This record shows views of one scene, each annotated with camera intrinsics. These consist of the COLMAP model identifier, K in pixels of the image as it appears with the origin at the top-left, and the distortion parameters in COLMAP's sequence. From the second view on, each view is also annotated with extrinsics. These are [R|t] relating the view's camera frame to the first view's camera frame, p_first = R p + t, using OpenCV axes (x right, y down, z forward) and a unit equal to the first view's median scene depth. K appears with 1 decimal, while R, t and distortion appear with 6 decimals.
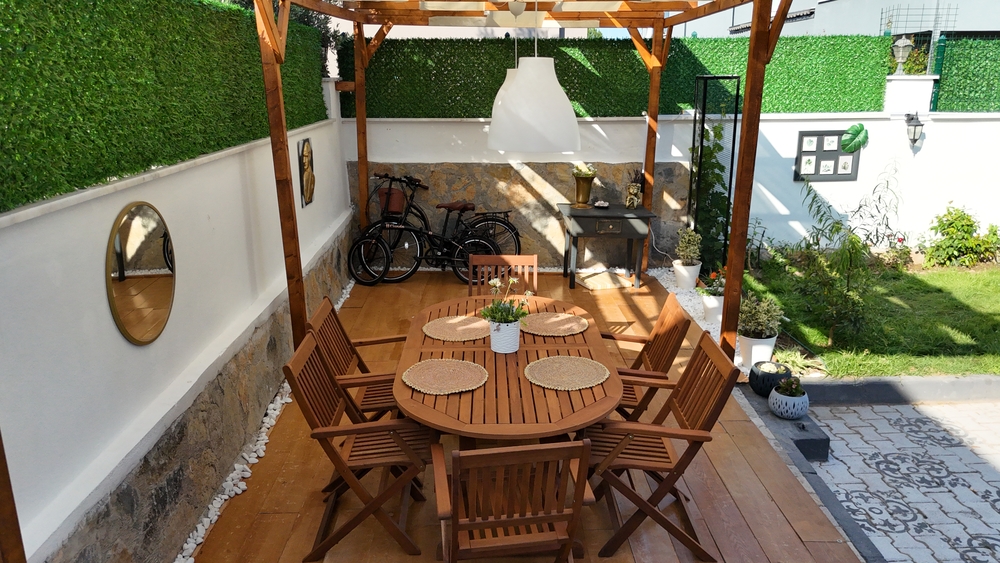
lens RADIAL K [[737.3, 0, 503.4], [0, 737.3, 287.9], [0, 0, 1]] dist [0.064339, -0.061435]
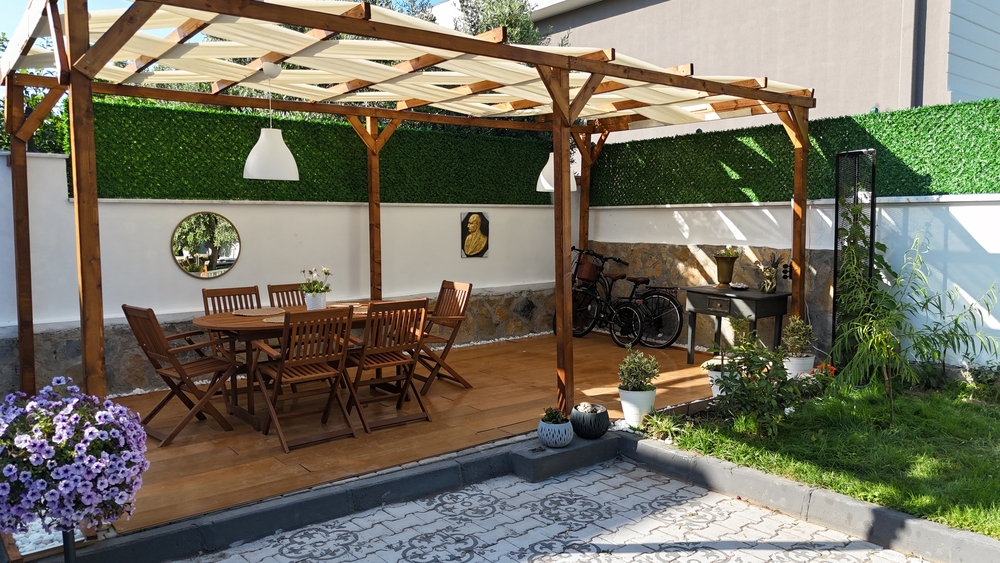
lens RADIAL K [[737.3, 0, 502.1], [0, 737.3, 280.7], [0, 0, 1]] dist [0.064339, -0.061435]
pose [[0.604087, 0.067127, -0.794086, 0.715979], [-0.217355, 0.972546, -0.083136, 0.029781], [0.766704, 0.222820, 0.602093, 0.160567]]
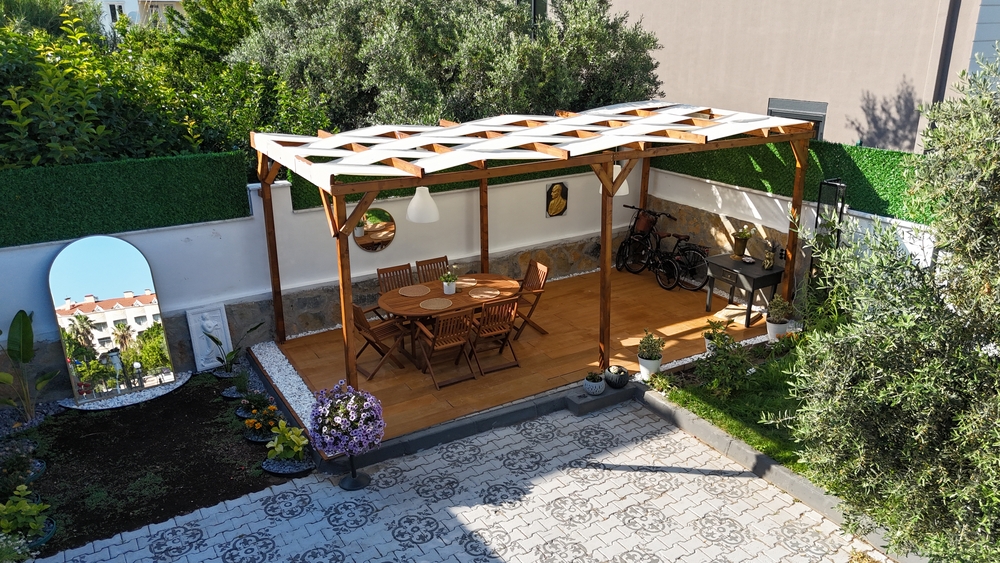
lens RADIAL K [[737.3, 0, 500.4], [0, 737.3, 279.4], [0, 0, 1]] dist [0.064339, -0.061435]
pose [[0.491234, 0.283679, -0.823538, 1.016386], [-0.232707, 0.953854, 0.189761, -0.226356], [0.839367, 0.098427, 0.534580, -0.090993]]
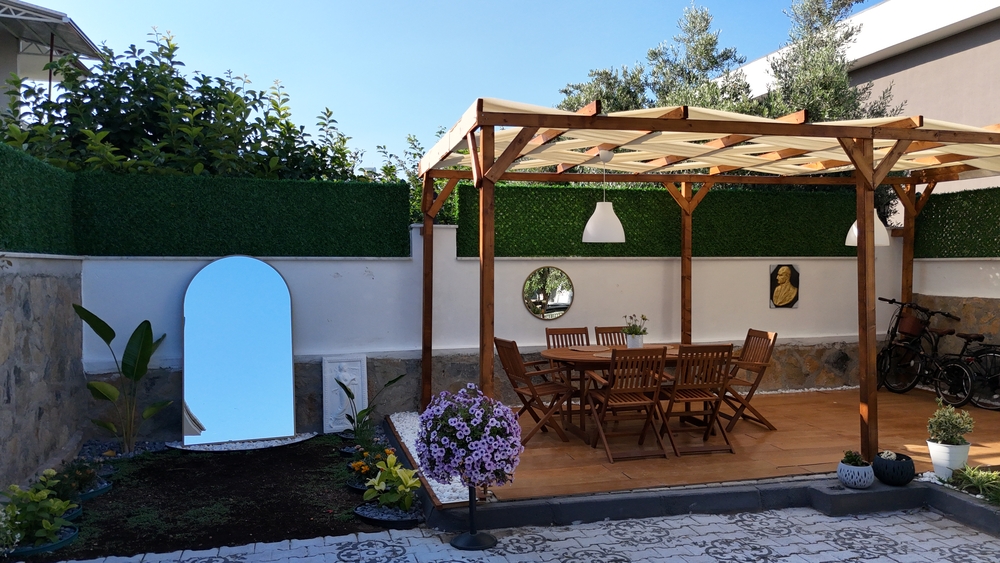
lens RADIAL K [[737.3, 0, 501.8], [0, 737.3, 280.0], [0, 0, 1]] dist [0.064339, -0.061435]
pose [[0.231329, 0.021480, -0.972638, 0.841696], [-0.266010, 0.963055, -0.041999, 0.037019], [0.935802, 0.268447, 0.228496, 0.095100]]
